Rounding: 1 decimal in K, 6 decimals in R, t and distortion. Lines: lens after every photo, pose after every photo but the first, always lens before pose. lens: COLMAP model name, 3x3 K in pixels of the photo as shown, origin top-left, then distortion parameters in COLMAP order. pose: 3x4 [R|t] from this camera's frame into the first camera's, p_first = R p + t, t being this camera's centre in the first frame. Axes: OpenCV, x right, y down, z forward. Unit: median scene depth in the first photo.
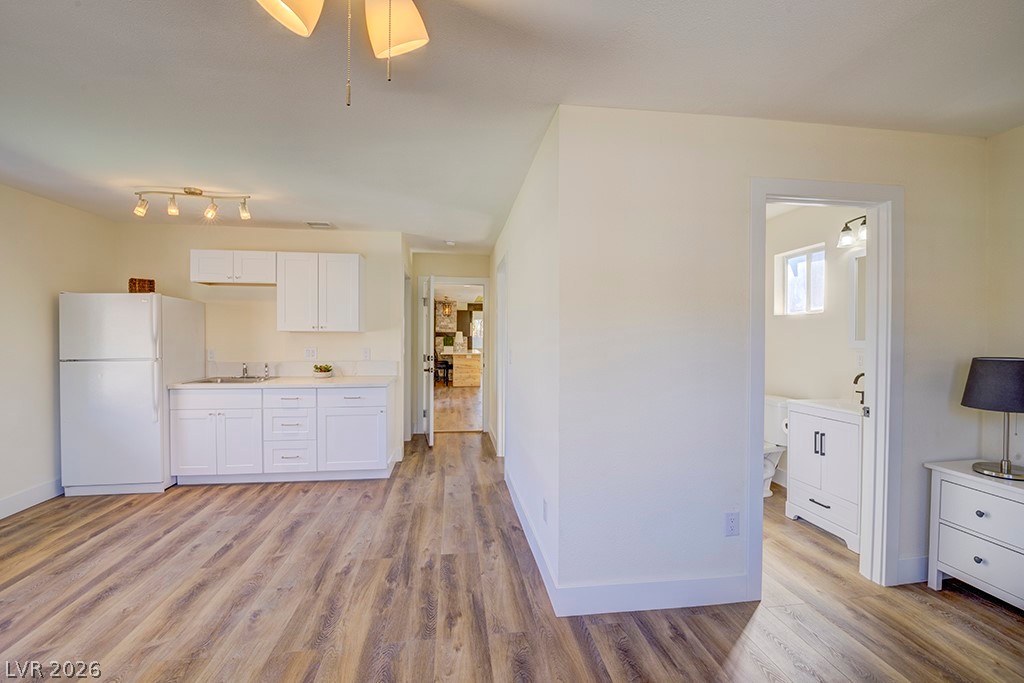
lens RADIAL K [[440.8, 0, 512.5], [0, 440.8, 343.1], [0, 0, 1]] dist [-0.004765, -0.008777]
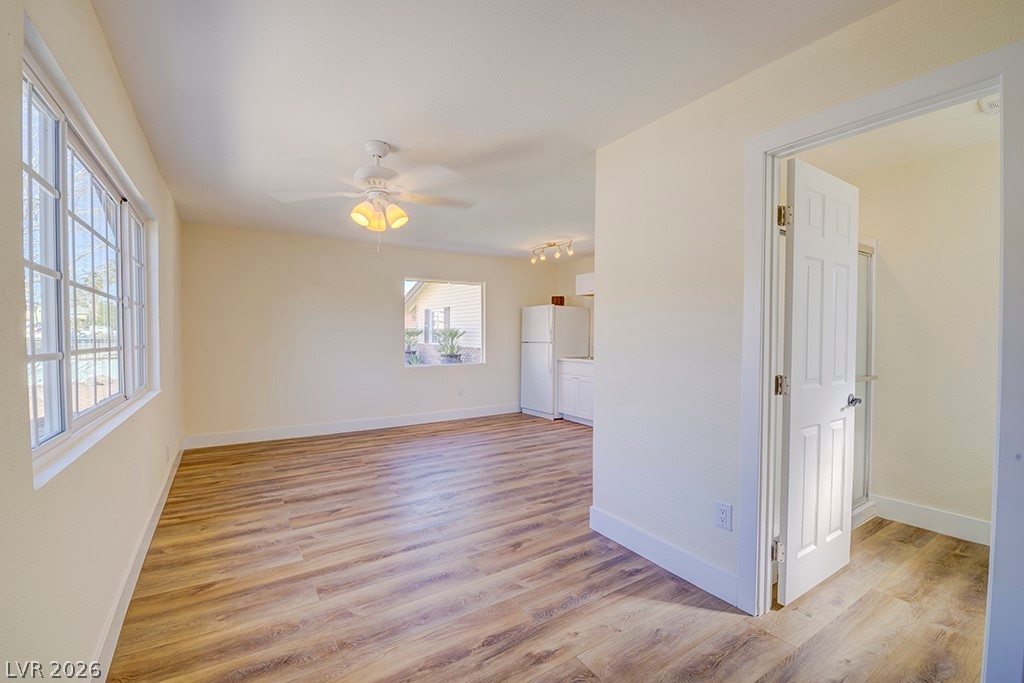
lens RADIAL K [[440.8, 0, 509.6], [0, 440.8, 345.7], [0, 0, 1]] dist [-0.004765, -0.008777]
pose [[0.425324, 0.022491, -0.904762, 0.930840], [-0.017717, 0.999707, 0.016523, 0.030970], [0.904868, 0.009003, 0.425598, 0.144085]]
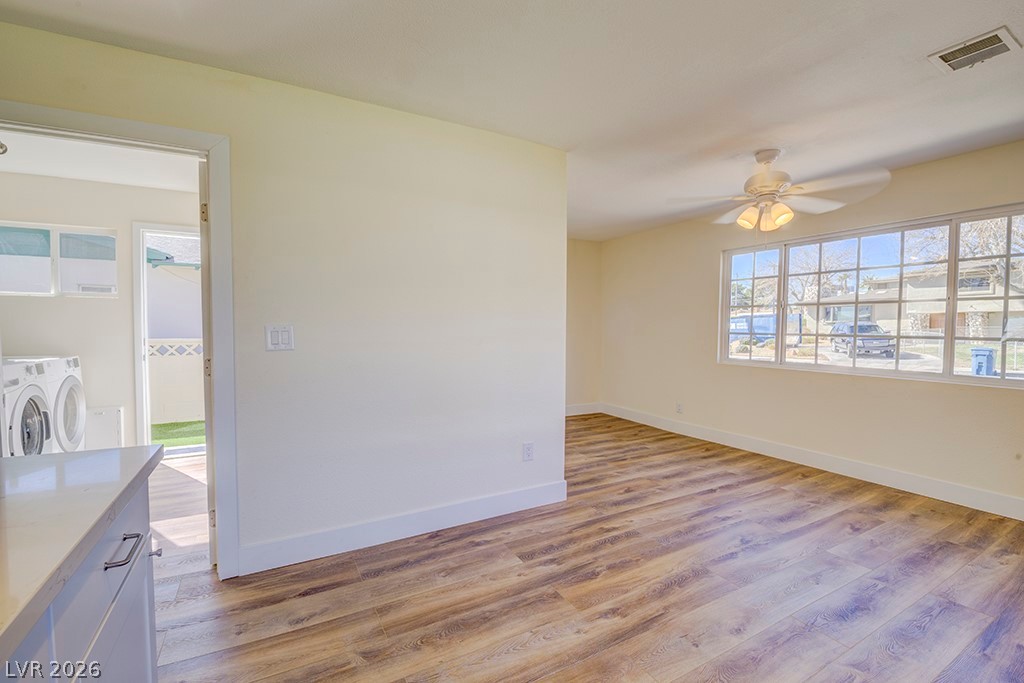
lens RADIAL K [[440.8, 0, 511.2], [0, 440.8, 344.5], [0, 0, 1]] dist [-0.004765, -0.008777]
pose [[-0.368064, -0.040134, 0.928934, -0.910608], [0.006893, 0.998923, 0.045889, 0.021877], [-0.929775, 0.023294, -0.367391, 1.305227]]
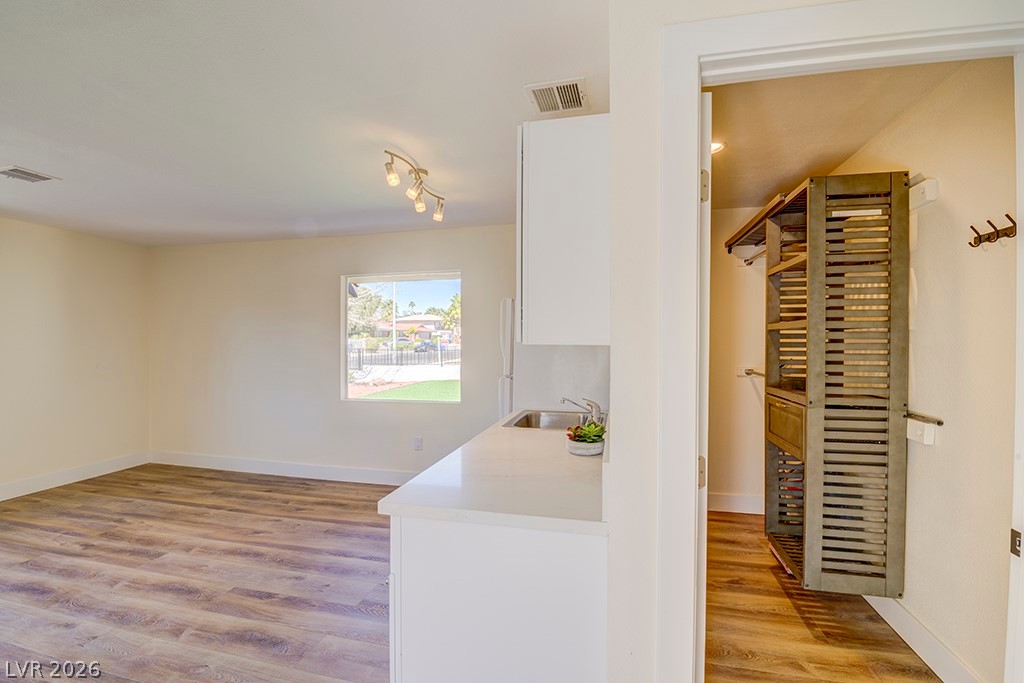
lens RADIAL K [[440.8, 0, 508.9], [0, 440.8, 343.1], [0, 0, 1]] dist [-0.004765, -0.008777]
pose [[-0.363053, 0.000873, -0.931768, -0.023644], [-0.017446, 0.999818, 0.007734, -0.044851], [0.931605, 0.019063, -0.362971, 1.761224]]
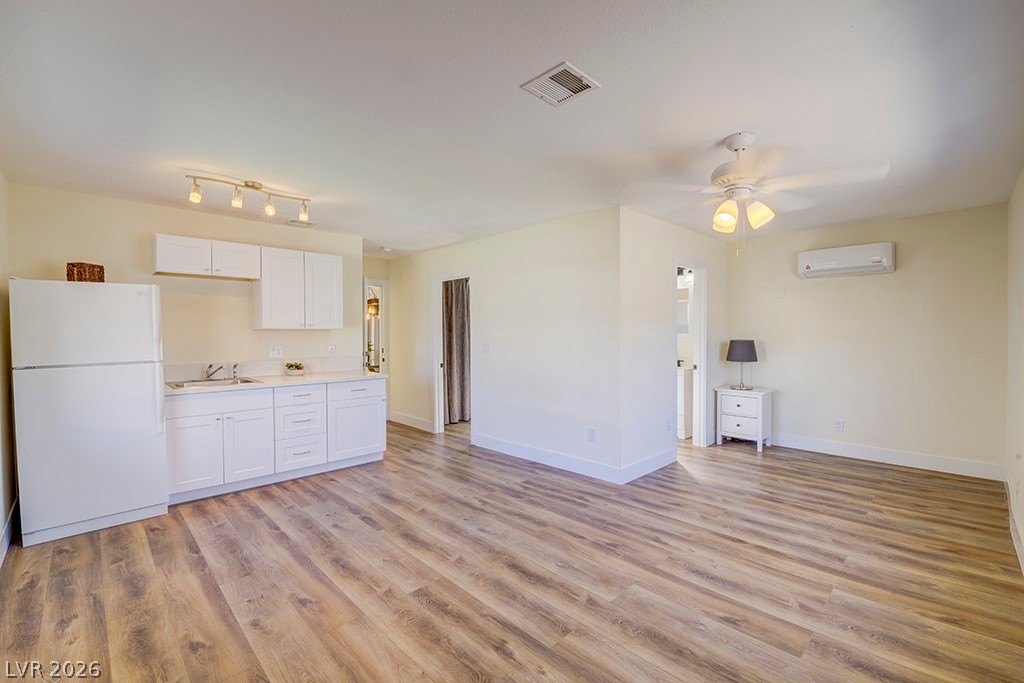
lens RADIAL K [[440.8, 0, 512.8], [0, 440.8, 344.0], [0, 0, 1]] dist [-0.004765, -0.008777]
pose [[0.800392, -0.021953, 0.599075, -1.031768], [0.016055, 0.999756, 0.015186, -0.000016], [-0.599262, -0.002536, 0.800549, -0.151131]]
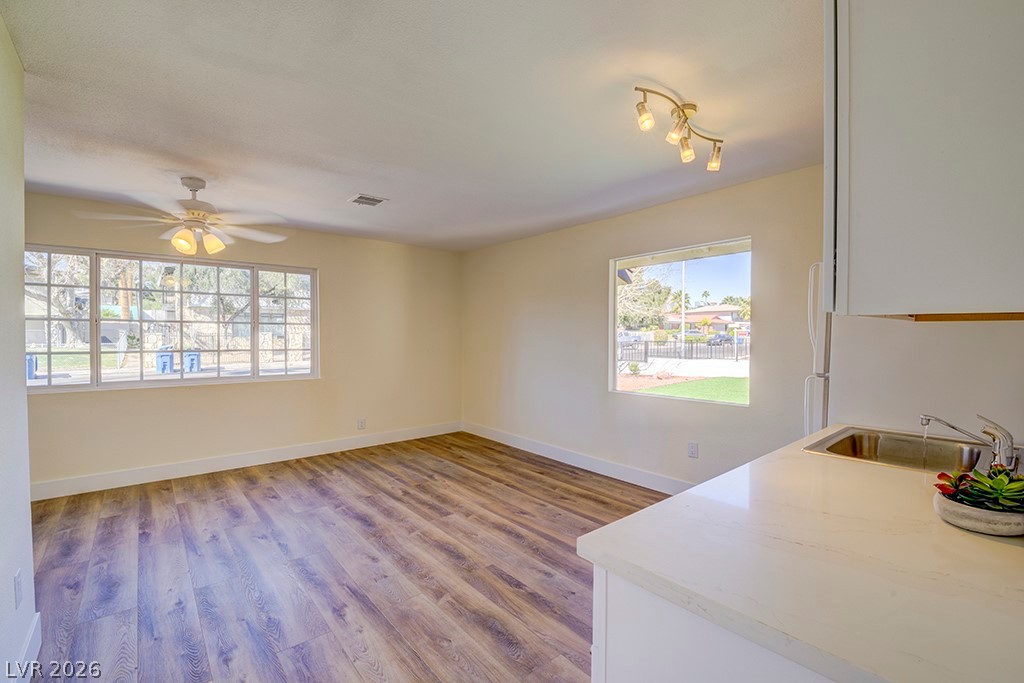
lens RADIAL K [[440.8, 0, 510.6], [0, 440.8, 343.6], [0, 0, 1]] dist [-0.004765, -0.008777]
pose [[-0.844469, 0.008026, -0.535544, -0.192448], [-0.012619, 0.999312, 0.034874, -0.028330], [0.535455, 0.036208, -0.843787, 1.711892]]
